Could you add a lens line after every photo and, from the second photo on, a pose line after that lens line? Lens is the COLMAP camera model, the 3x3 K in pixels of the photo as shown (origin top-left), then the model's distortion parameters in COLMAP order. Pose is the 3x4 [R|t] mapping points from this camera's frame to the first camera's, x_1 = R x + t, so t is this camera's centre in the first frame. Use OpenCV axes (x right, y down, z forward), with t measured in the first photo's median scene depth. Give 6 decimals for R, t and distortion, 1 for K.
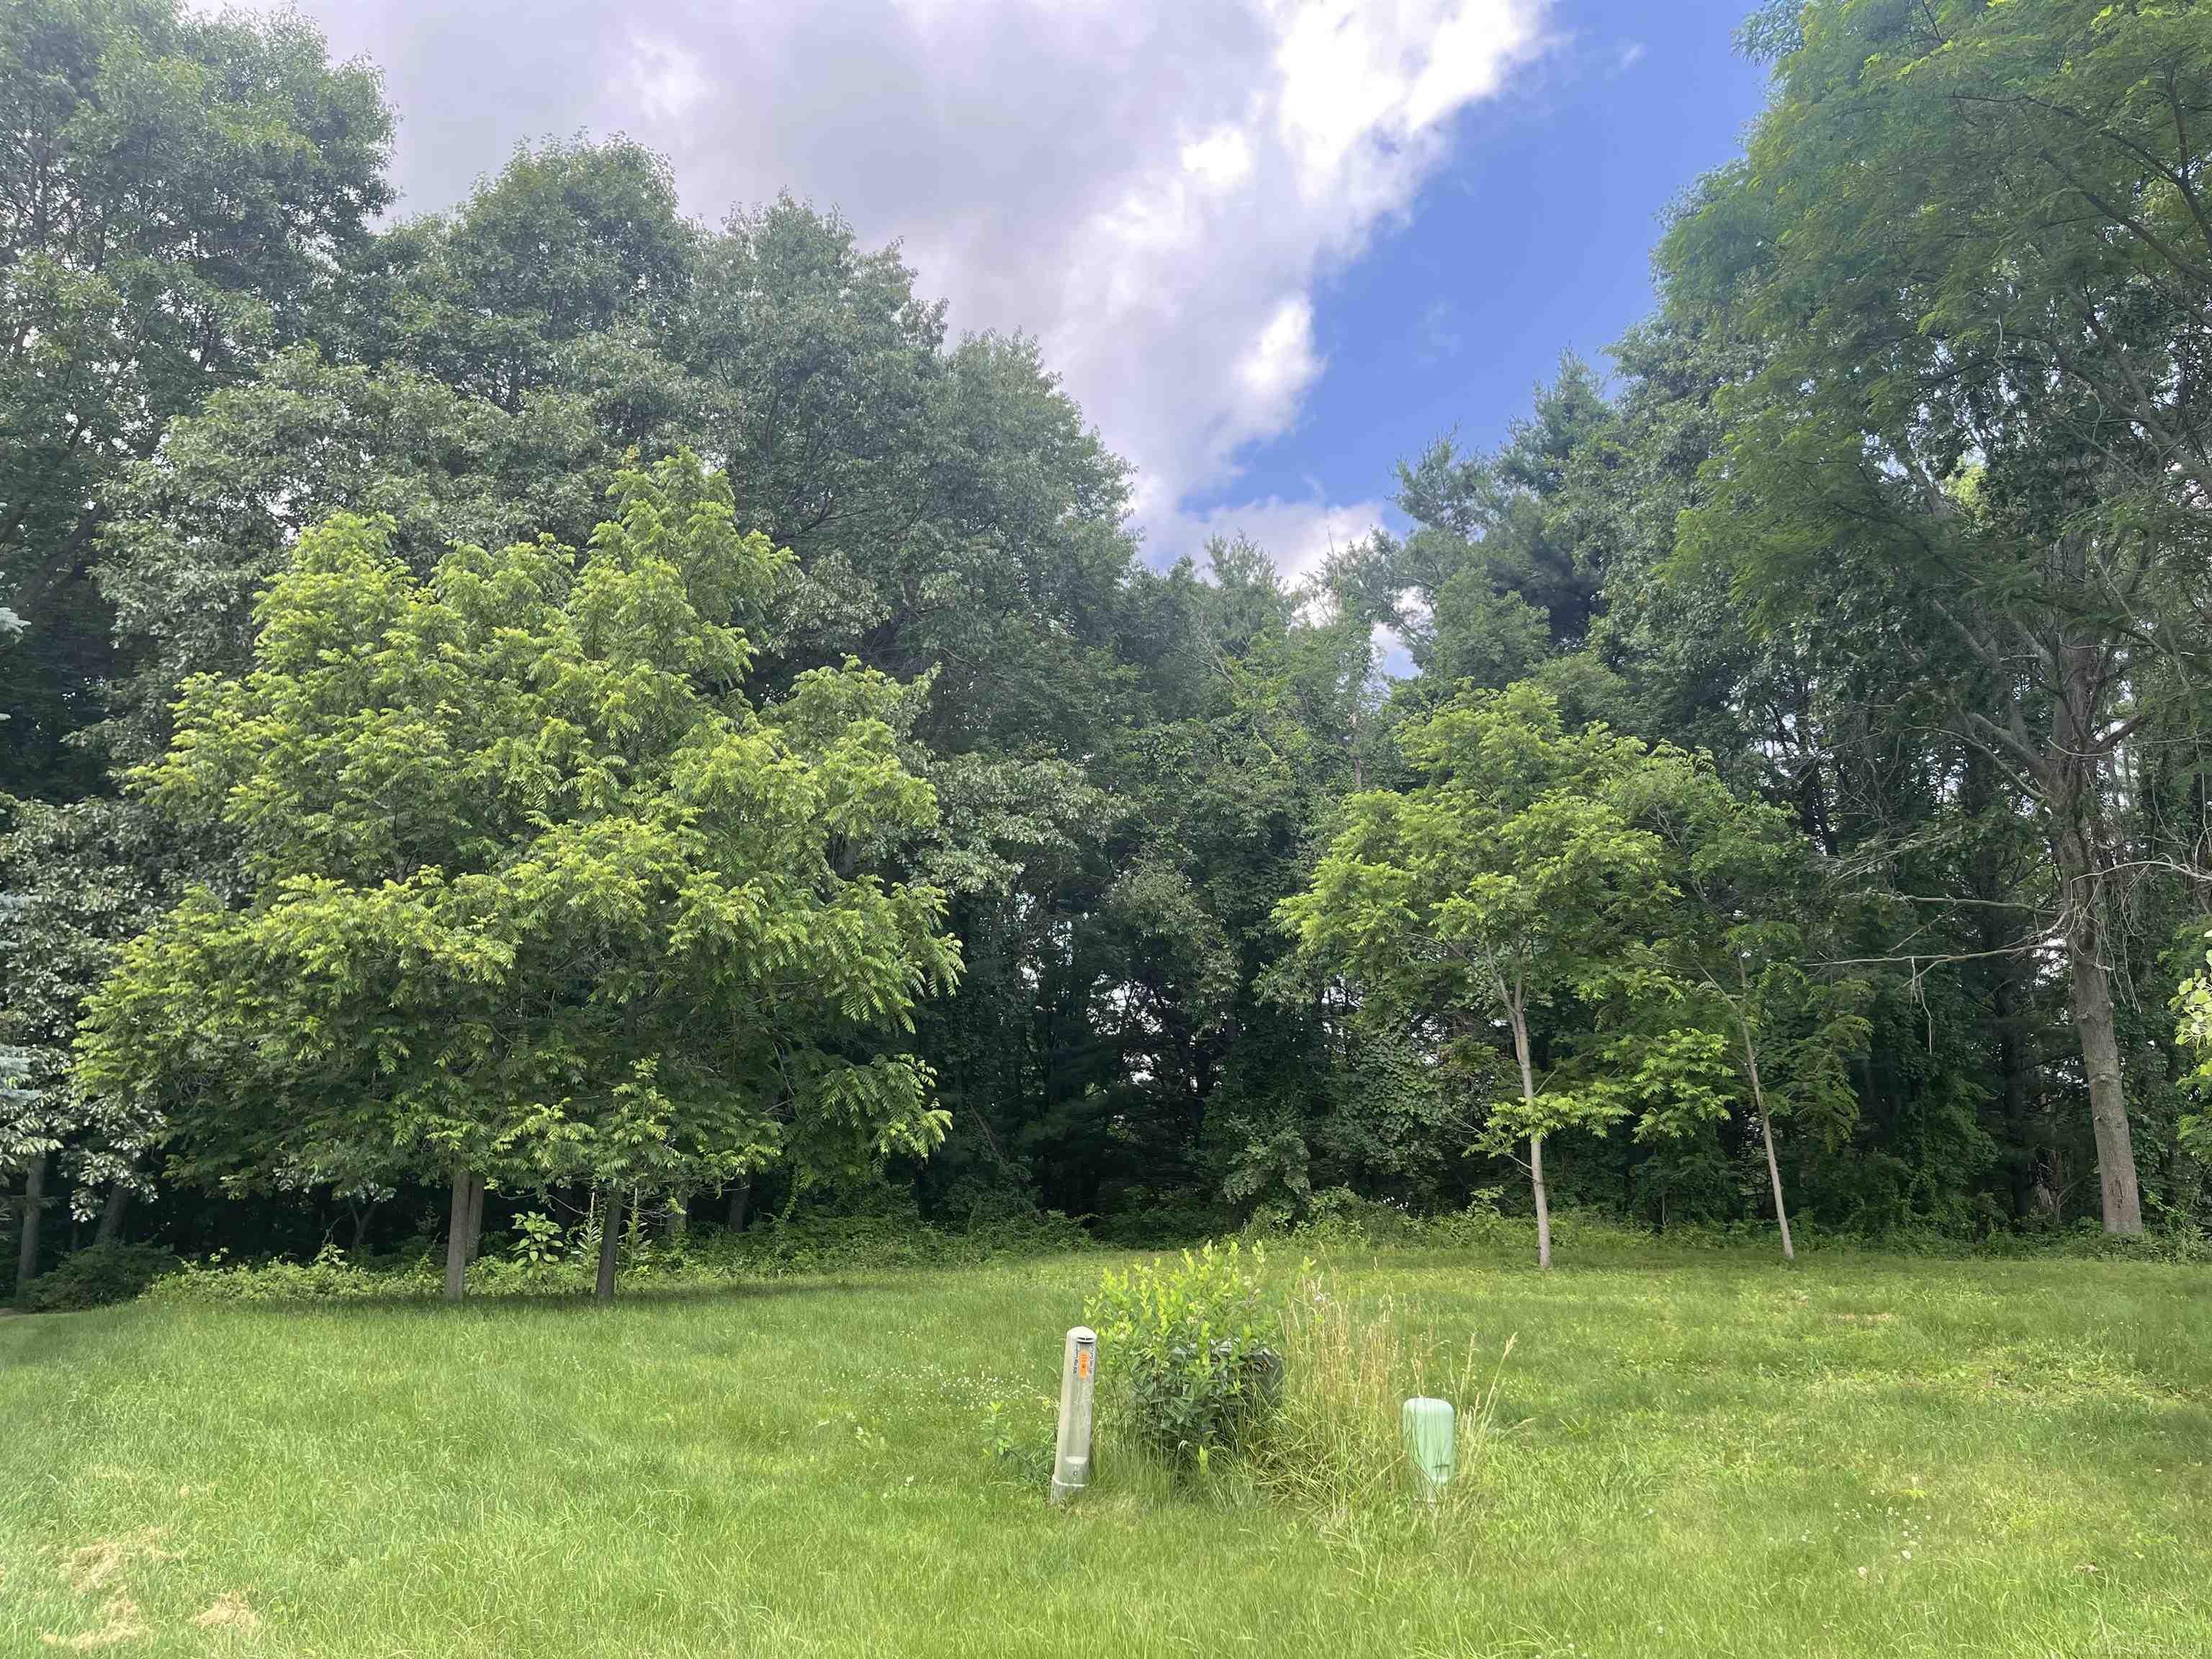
lens RADIAL K [[1672.0, 0, 1105.7], [0, 1672.0, 840.8], [0, 0, 1]] dist [0.090056, -0.104507]
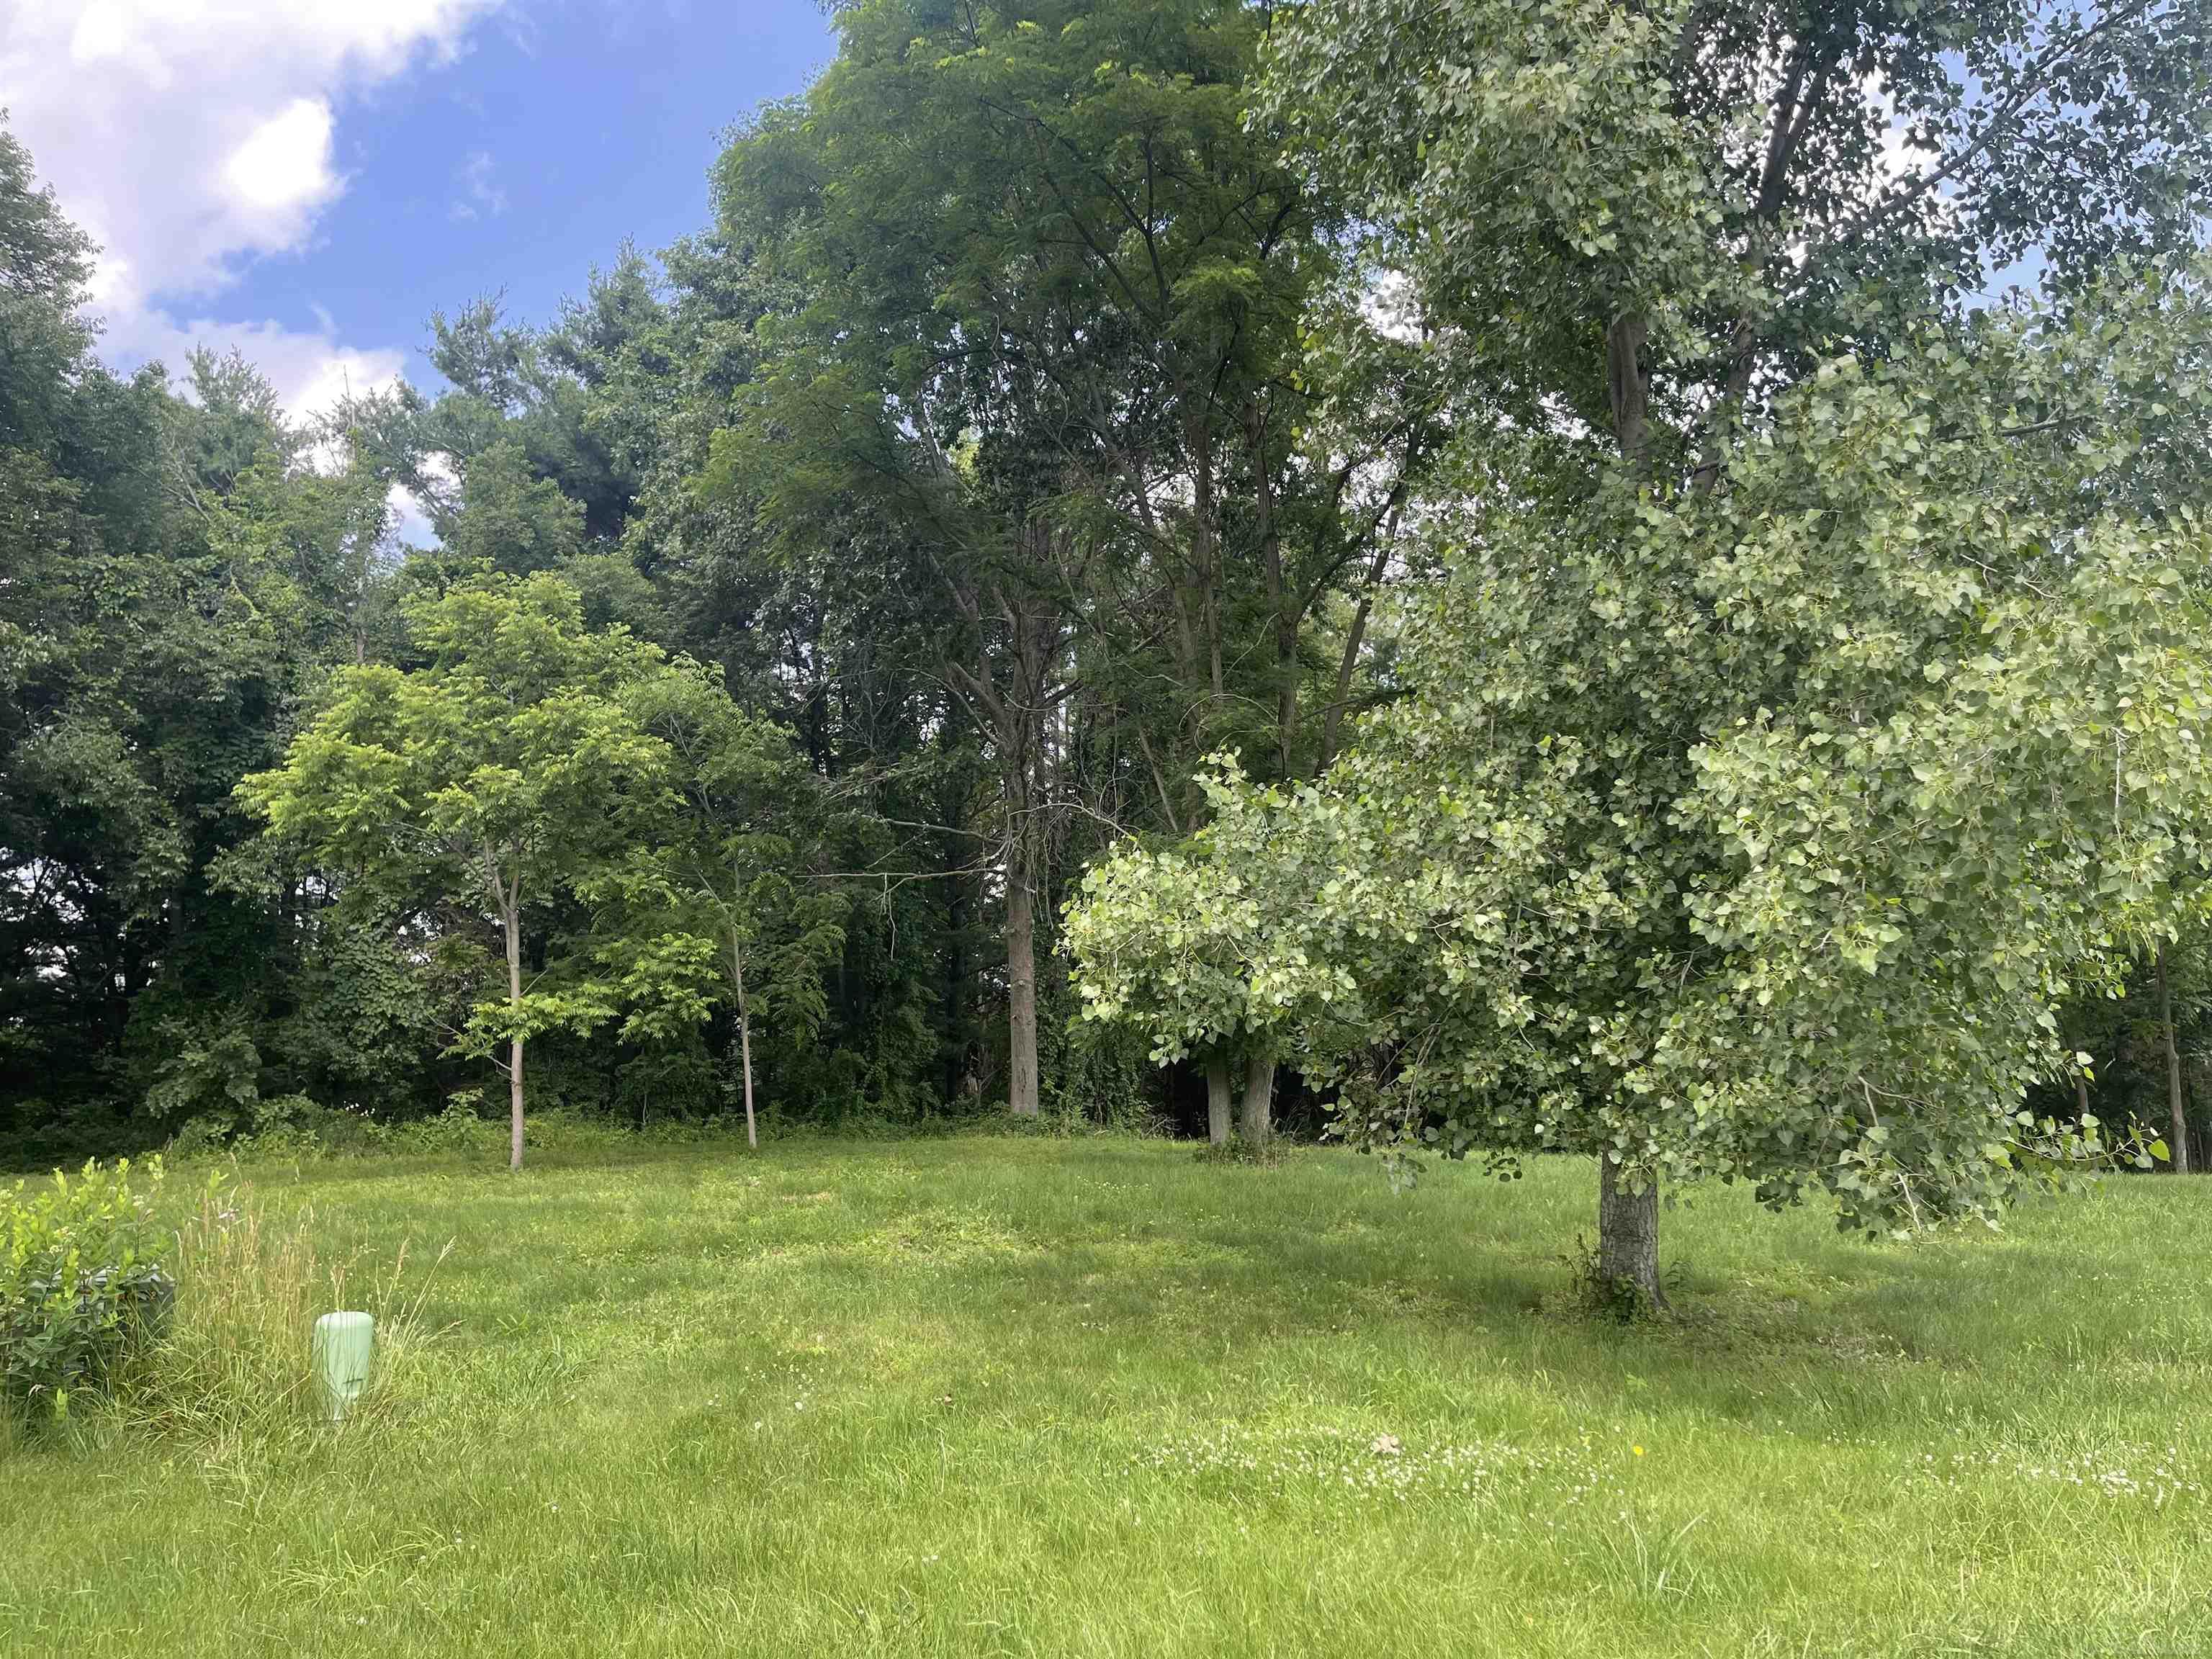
lens RADIAL K [[1671.5, 0, 1119.7], [0, 1671.5, 824.1], [0, 0, 1]] dist [0.088604, -0.100367]
pose [[0.837765, 0.067766, 0.541810, 0.006721], [-0.093392, 0.995430, 0.019904, -0.000124], [-0.537986, -0.067275, 0.840265, -0.003971]]
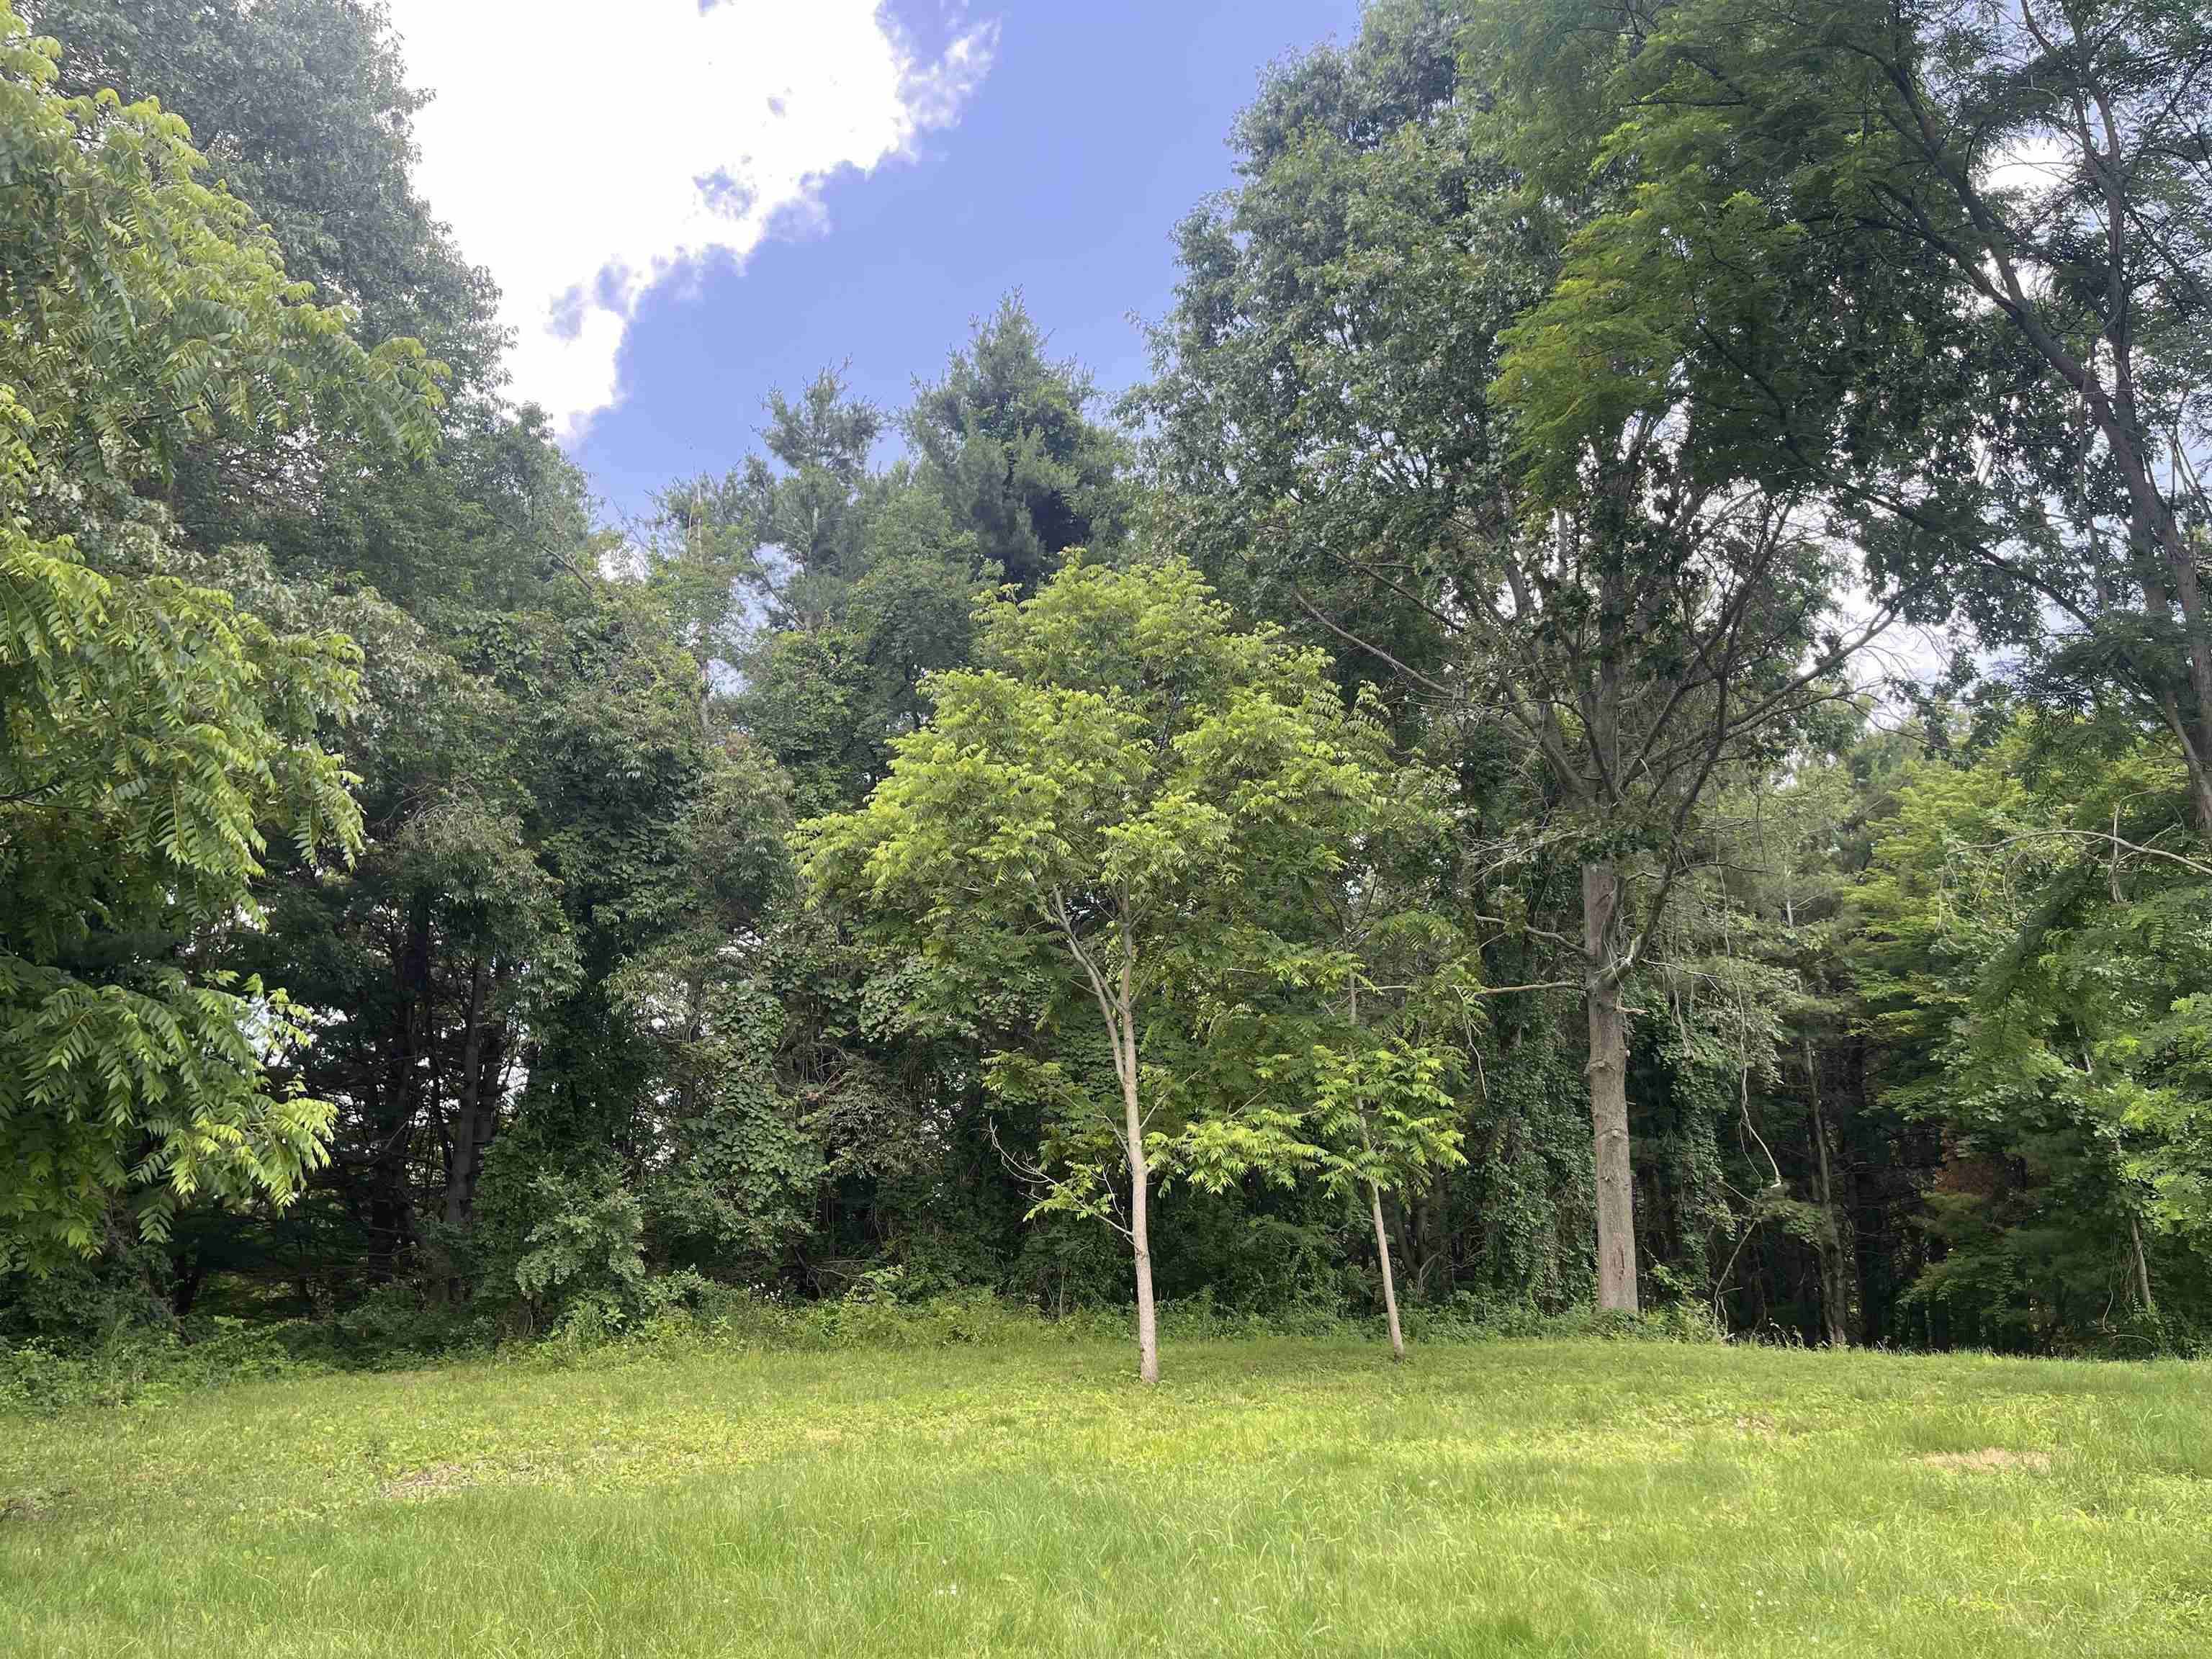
lens RADIAL K [[1672.0, 0, 1105.7], [0, 1672.0, 840.8], [0, 0, 1]] dist [0.090056, -0.104507]
pose [[0.869646, 0.114142, 0.480299, -0.099501], [-0.090608, 0.993281, -0.071992, 0.073110], [-0.485289, 0.019089, 0.874145, 0.344017]]
